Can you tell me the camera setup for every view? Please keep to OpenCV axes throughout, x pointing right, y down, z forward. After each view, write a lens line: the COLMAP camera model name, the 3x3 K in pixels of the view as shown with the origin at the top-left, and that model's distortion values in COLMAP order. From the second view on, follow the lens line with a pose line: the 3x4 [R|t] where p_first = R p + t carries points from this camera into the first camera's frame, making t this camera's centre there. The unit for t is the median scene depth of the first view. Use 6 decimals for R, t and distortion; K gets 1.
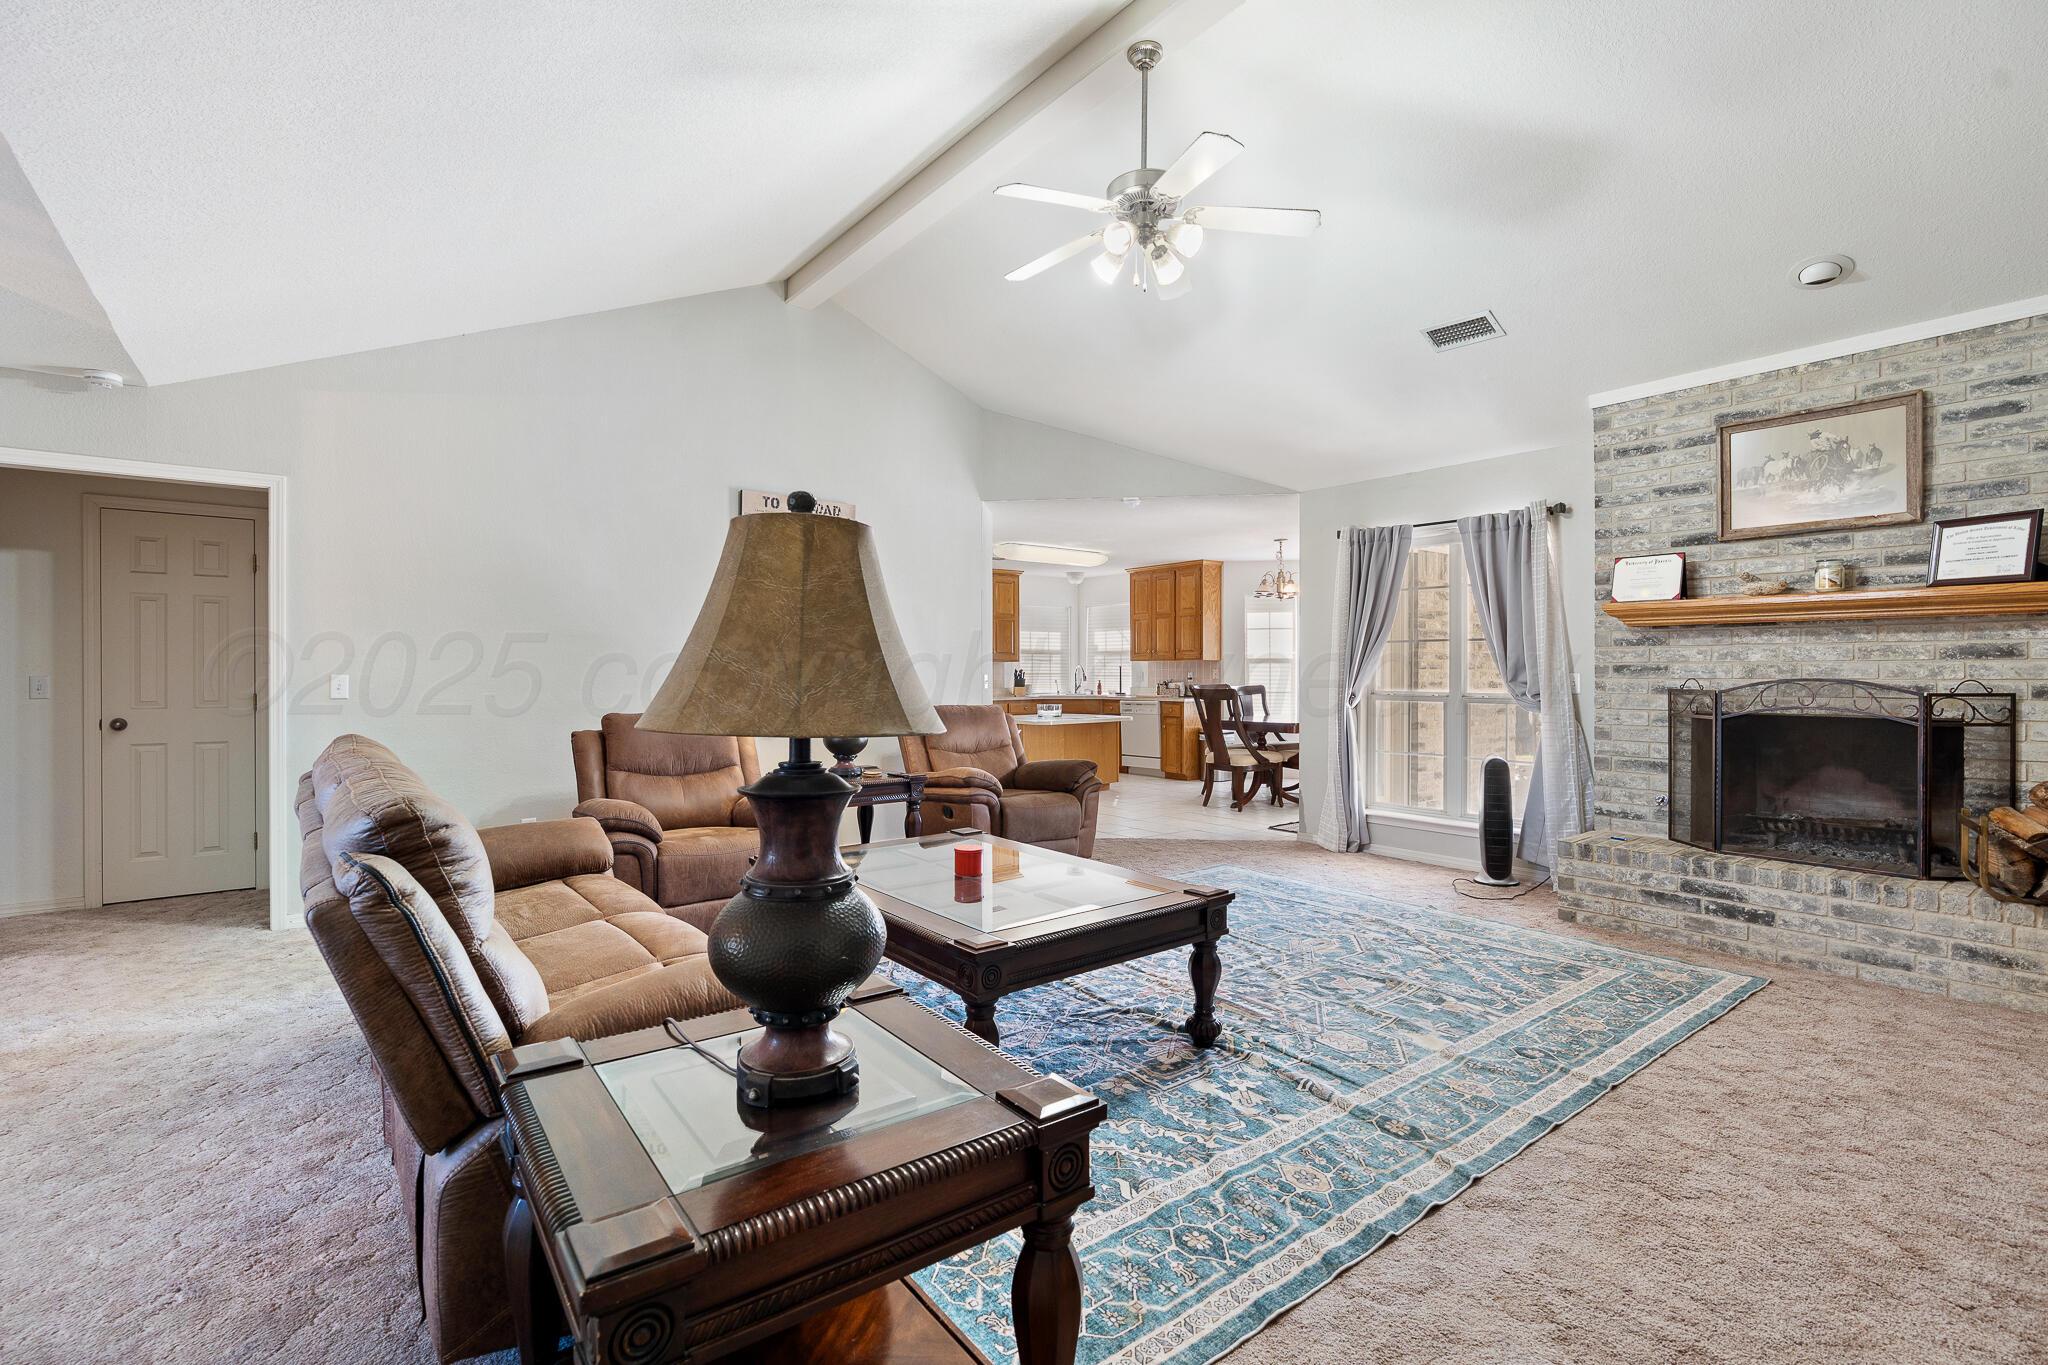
lens RADIAL K [[915.9, 0, 1020.3], [0, 915.9, 681.3], [0, 0, 1]] dist [-0.007150, 0.000093]
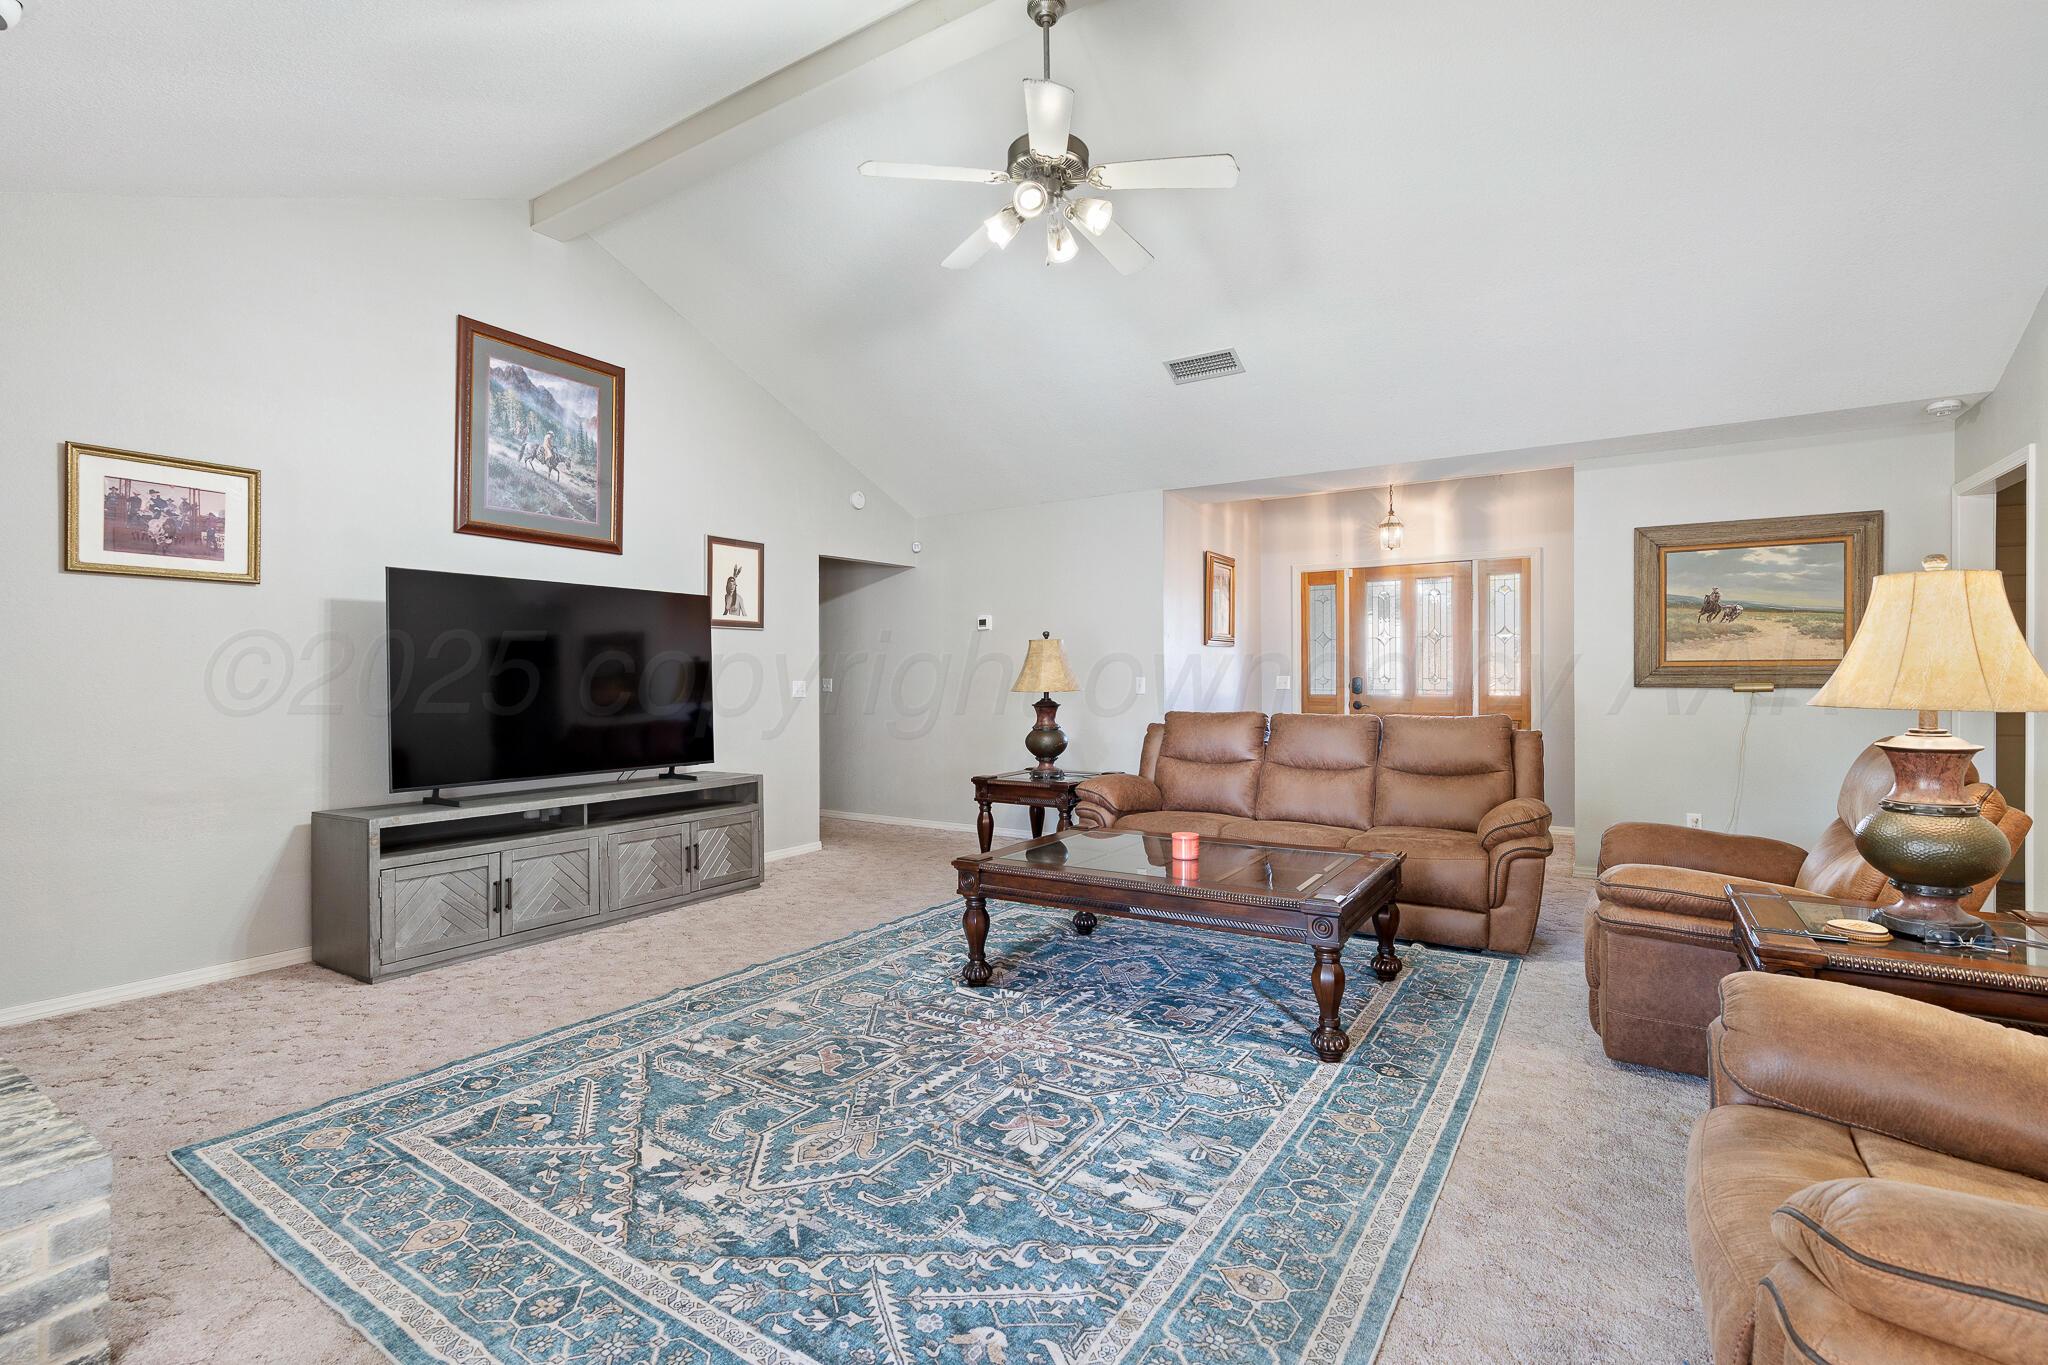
lens RADIAL K [[915.9, 0, 1019.8], [0, 915.9, 674.2], [0, 0, 1]] dist [-0.007150, 0.000093]
pose [[-0.944473, 0.007666, -0.328501, 0.465850], [0.004444, 0.999934, 0.010556, -0.022737], [0.328560, 0.008510, -0.944445, 1.854159]]
